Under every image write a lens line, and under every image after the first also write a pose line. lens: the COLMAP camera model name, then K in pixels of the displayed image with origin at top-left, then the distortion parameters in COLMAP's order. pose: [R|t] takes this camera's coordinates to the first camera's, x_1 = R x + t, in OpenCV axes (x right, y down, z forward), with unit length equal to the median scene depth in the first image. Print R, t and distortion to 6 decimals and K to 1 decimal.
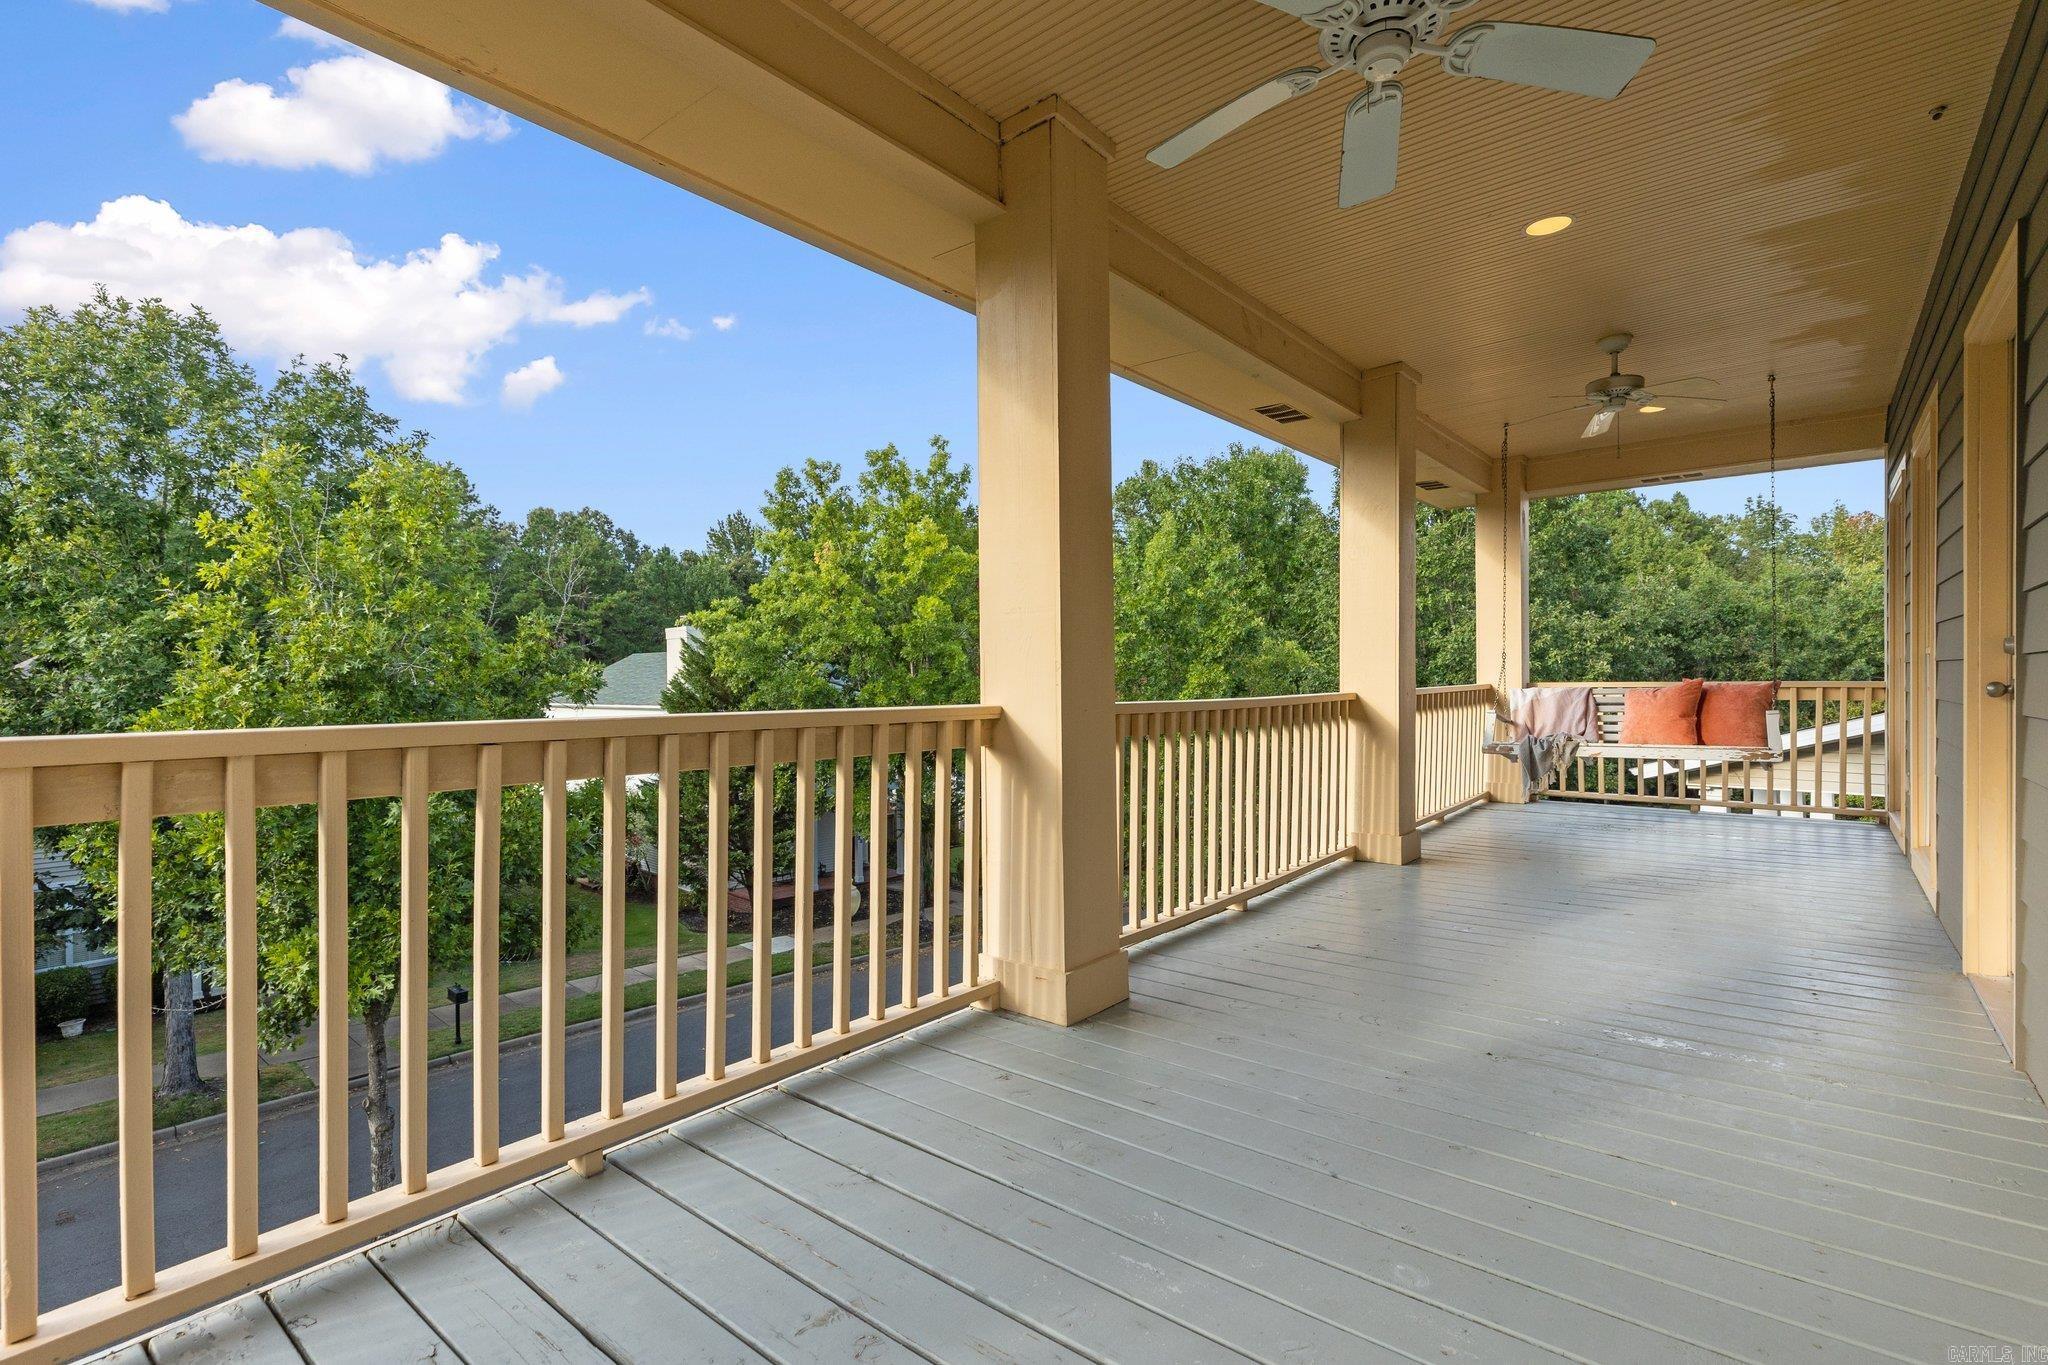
lens RADIAL K [[943.4, 0, 1009.2], [0, 943.4, 704.0], [0, 0, 1]] dist [0.004528, -0.000096]
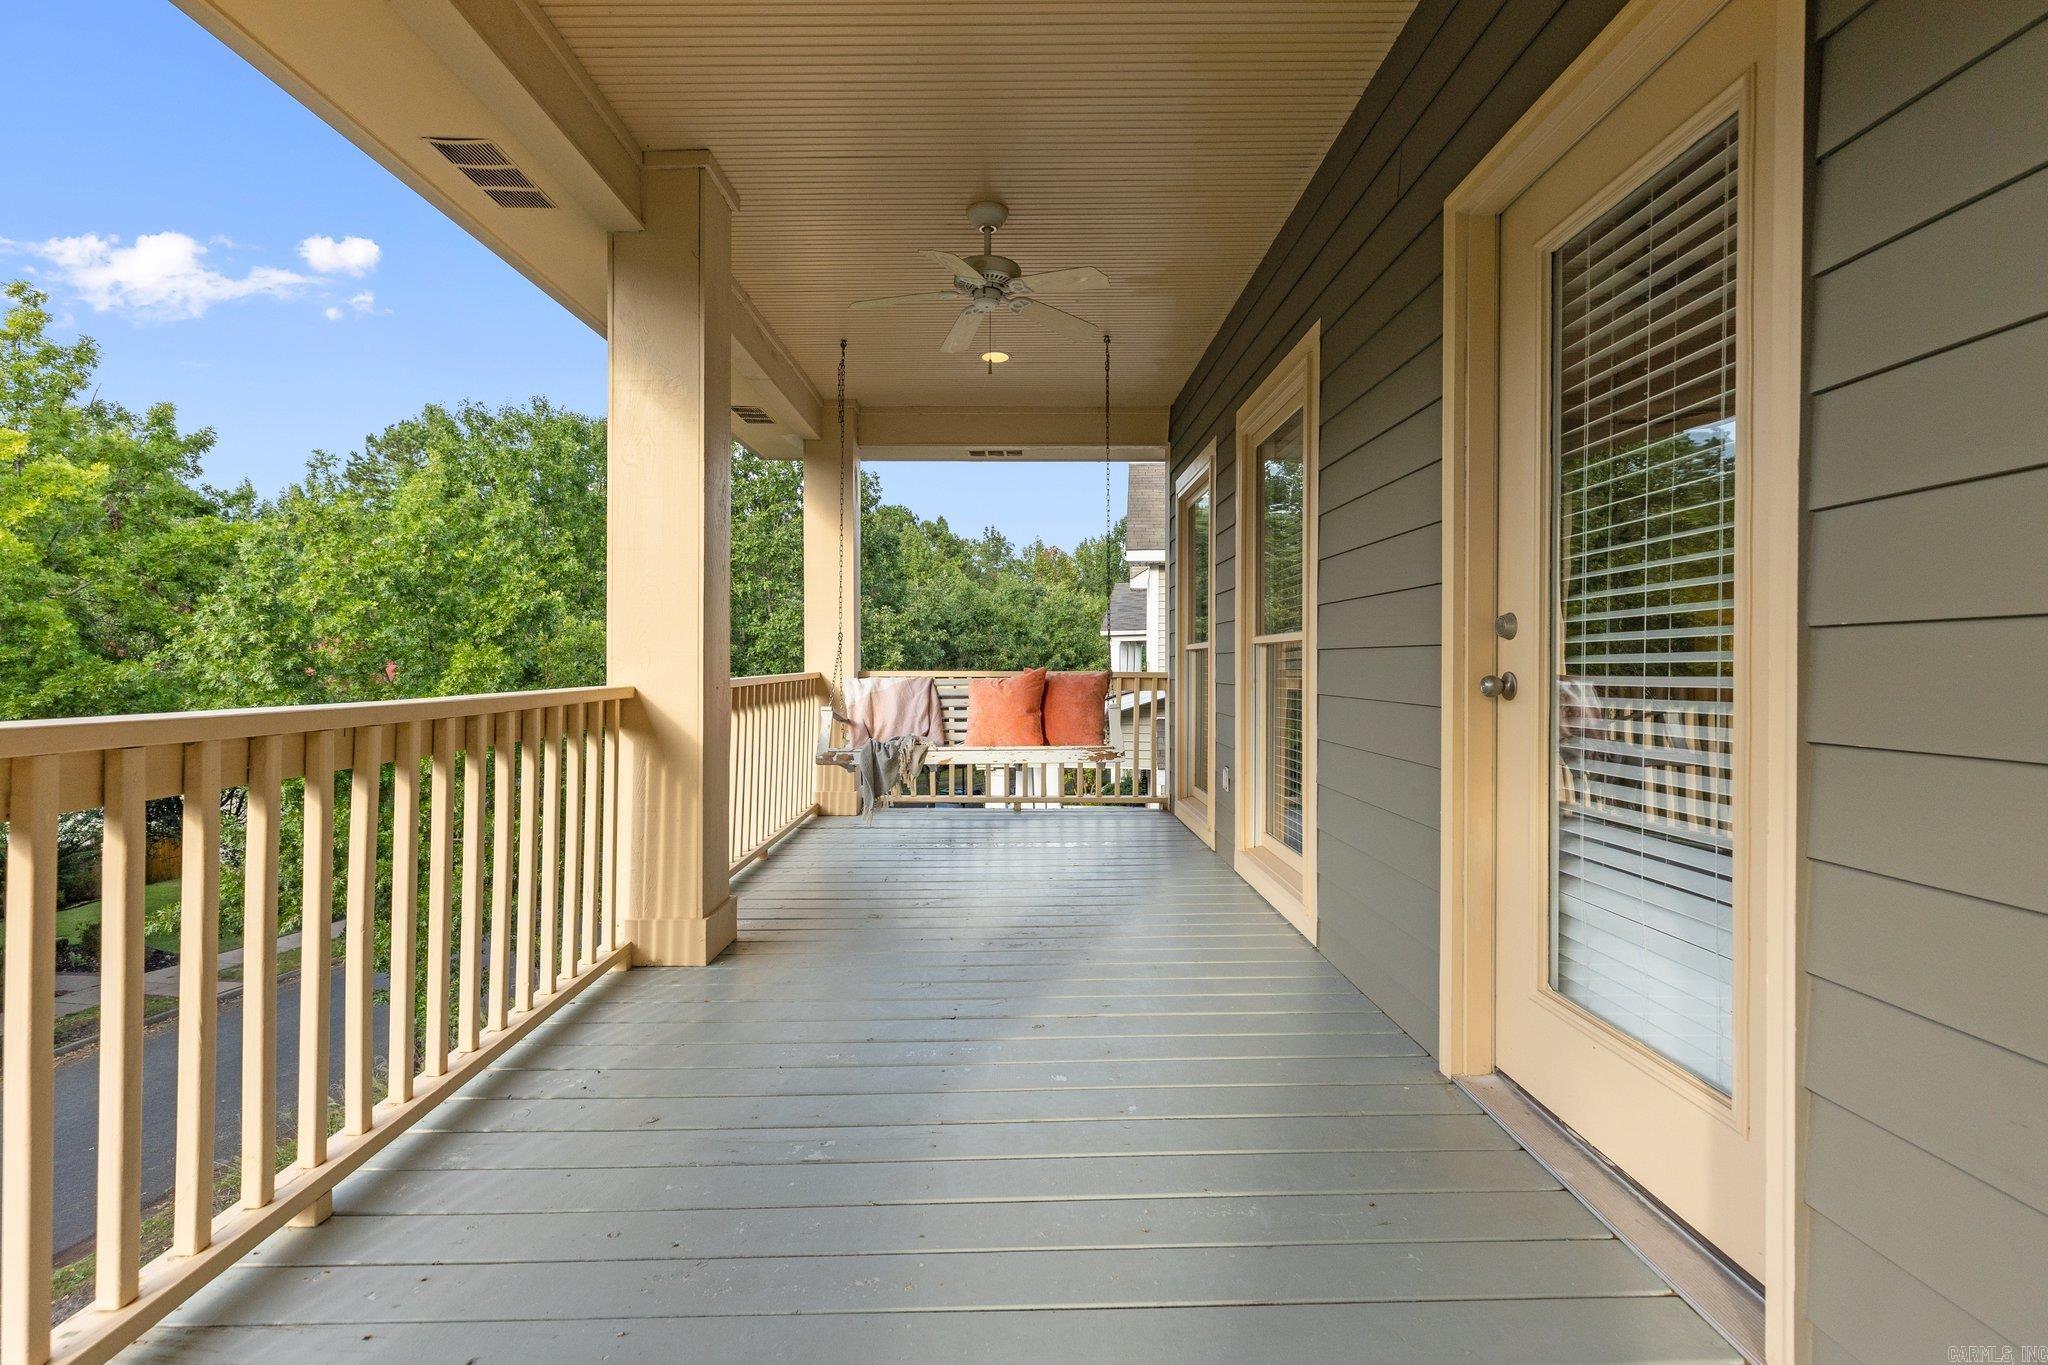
lens RADIAL K [[935.2, 0, 1026.3], [0, 935.2, 655.1], [0, 0, 1]] dist [0.005665, -0.000972]
pose [[0.760015, 0.017288, 0.649675, 0.049050], [0.007215, 0.999360, -0.035033, -0.002724], [-0.649865, 0.031314, 0.759404, 0.111142]]
